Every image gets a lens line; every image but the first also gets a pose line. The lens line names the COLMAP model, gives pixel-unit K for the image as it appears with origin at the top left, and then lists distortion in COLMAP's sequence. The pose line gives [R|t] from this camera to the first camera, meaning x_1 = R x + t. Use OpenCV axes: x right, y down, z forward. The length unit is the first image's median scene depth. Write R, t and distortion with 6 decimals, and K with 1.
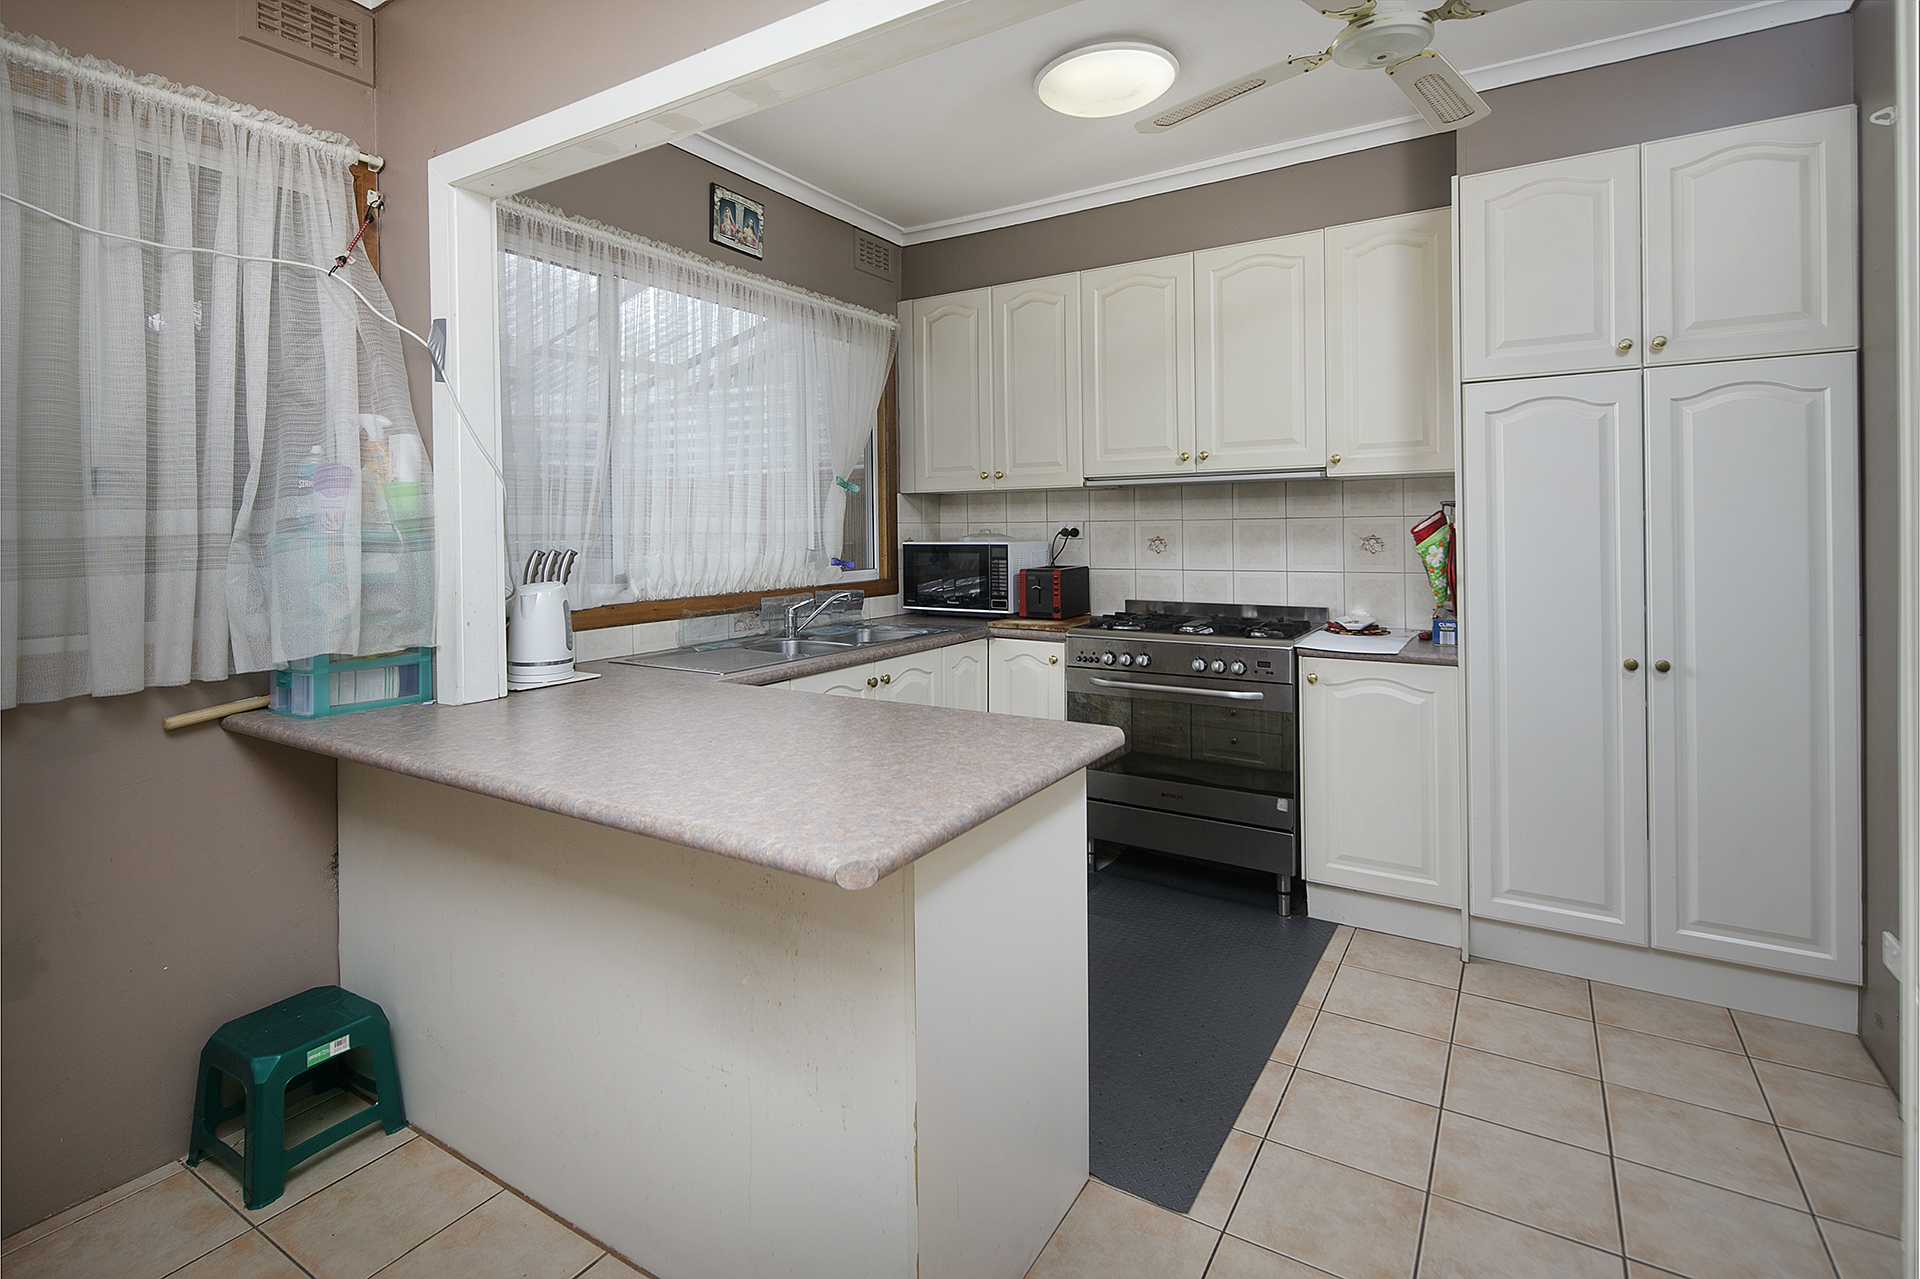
lens RADIAL K [[921.0, 0, 959.5], [0, 921.0, 535.9], [0, 0, 1]] dist [0.001100, -0.000425]
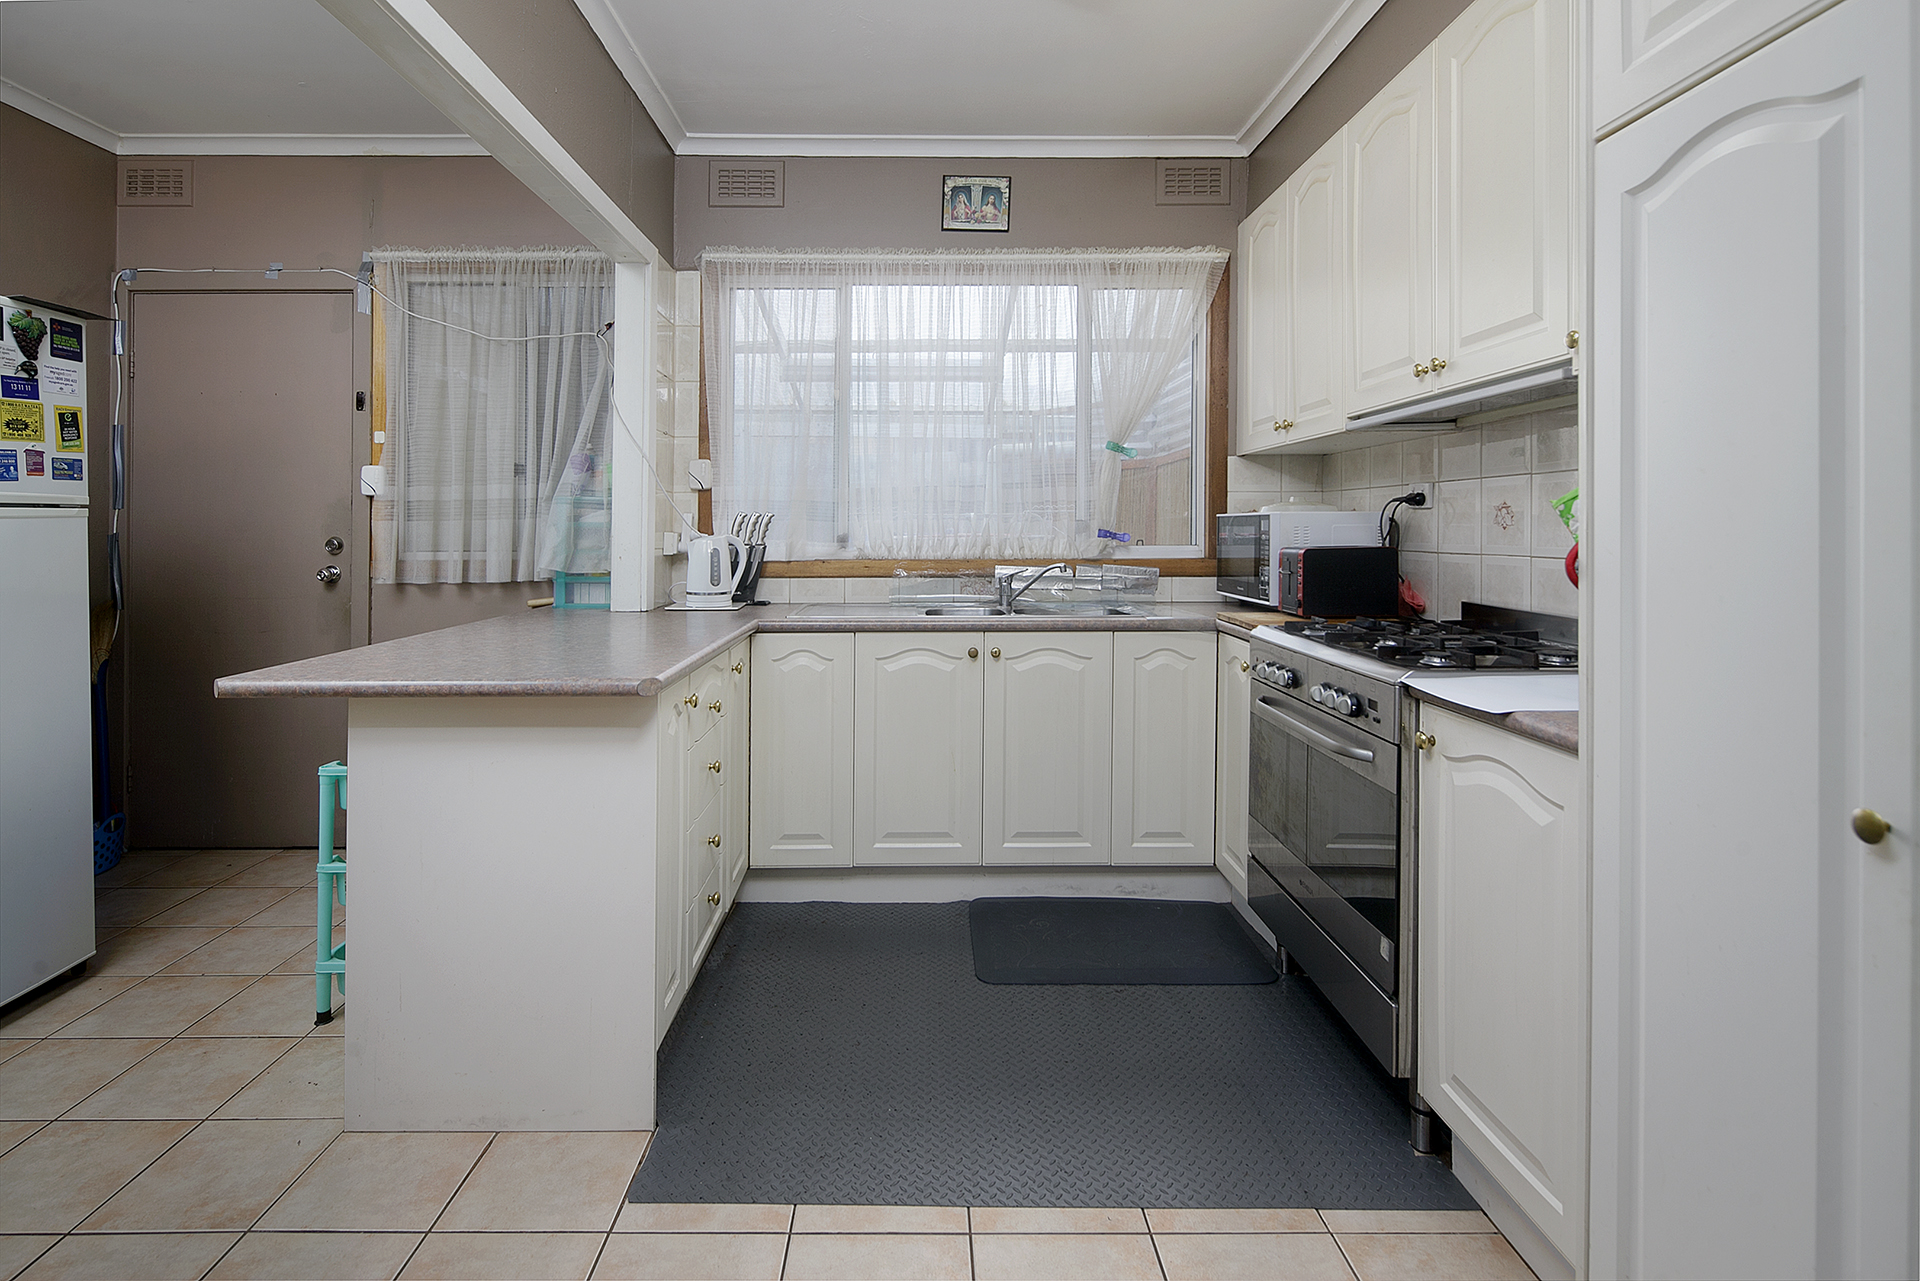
lens RADIAL K [[959.6, 0, 920.1], [0, 959.6, 517.7], [0, 0, 1]] dist [0.015379, -0.000358]
pose [[0.525120, -0.001132, -0.851028, 0.650583], [-0.012174, 0.999887, -0.008842, 0.025036], [0.850941, 0.015004, 0.525047, 0.381837]]
